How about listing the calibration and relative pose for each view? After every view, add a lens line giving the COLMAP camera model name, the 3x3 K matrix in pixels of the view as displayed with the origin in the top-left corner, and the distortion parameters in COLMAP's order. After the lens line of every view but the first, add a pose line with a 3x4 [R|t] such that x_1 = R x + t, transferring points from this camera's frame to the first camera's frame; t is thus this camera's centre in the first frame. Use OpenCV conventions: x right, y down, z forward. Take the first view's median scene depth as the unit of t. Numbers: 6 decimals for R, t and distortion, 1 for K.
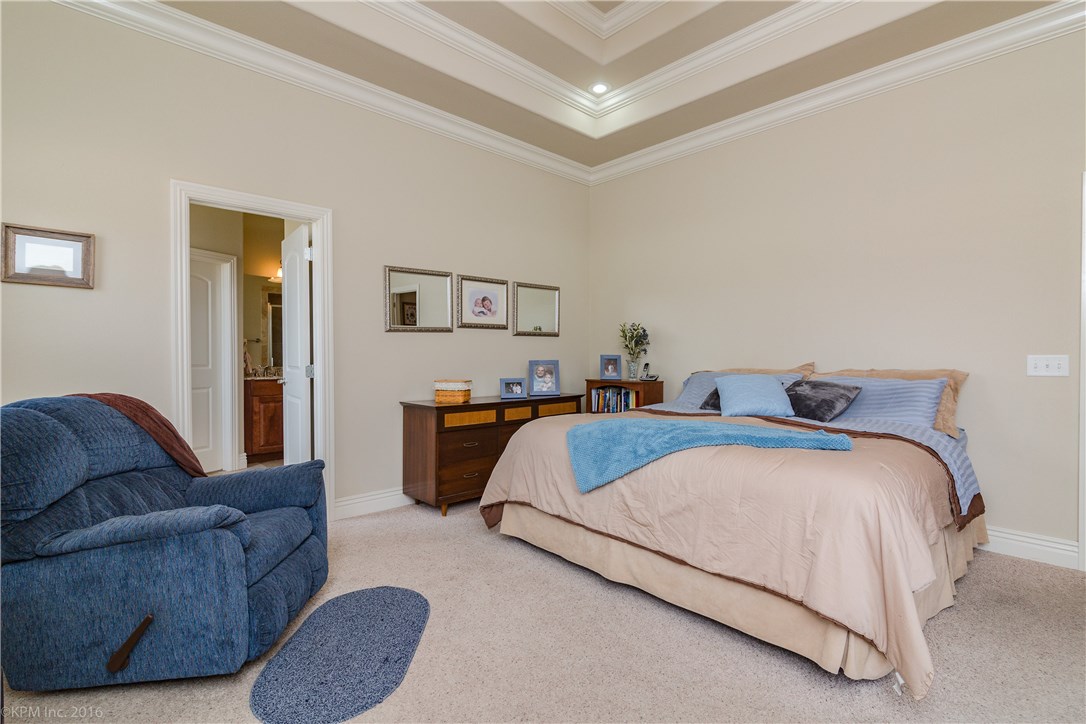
lens RADIAL K [[500.9, 0, 555.3], [0, 500.9, 360.3], [0, 0, 1]] dist [0.000867, 0.000262]
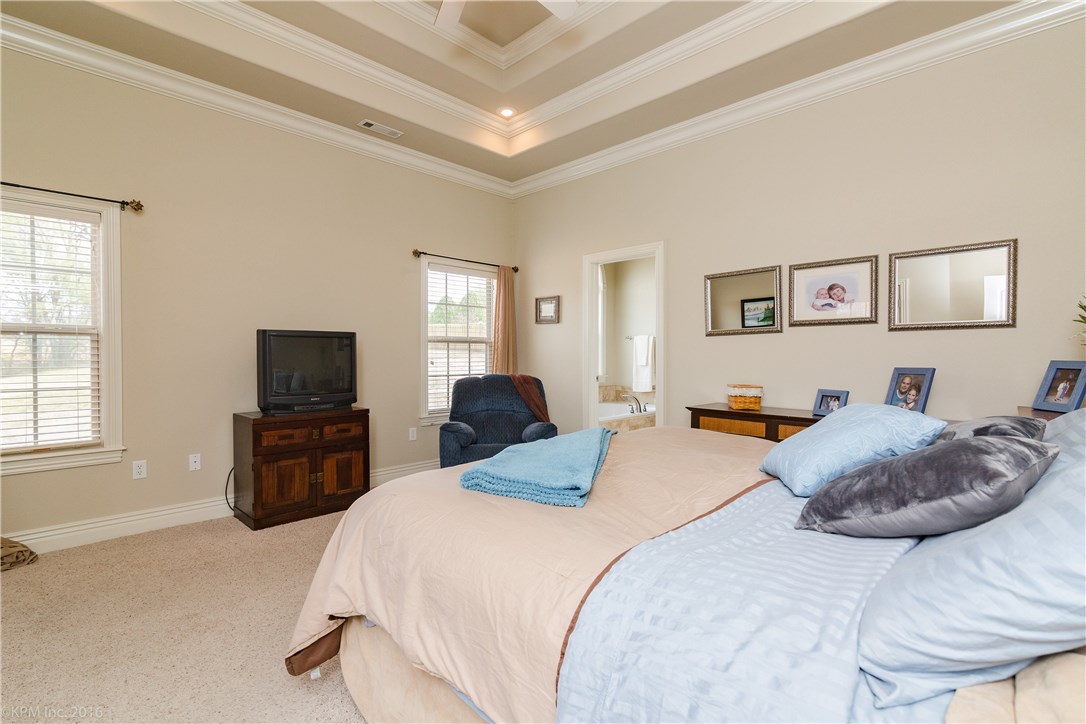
lens RADIAL K [[500.9, 0, 555.3], [0, 500.9, 360.3], [0, 0, 1]] dist [0.000867, 0.000262]
pose [[0.038126, 0.012219, -0.999198, 0.628292], [-0.017030, 0.999788, 0.011576, -0.009837], [0.999128, 0.016575, 0.038326, 0.539695]]
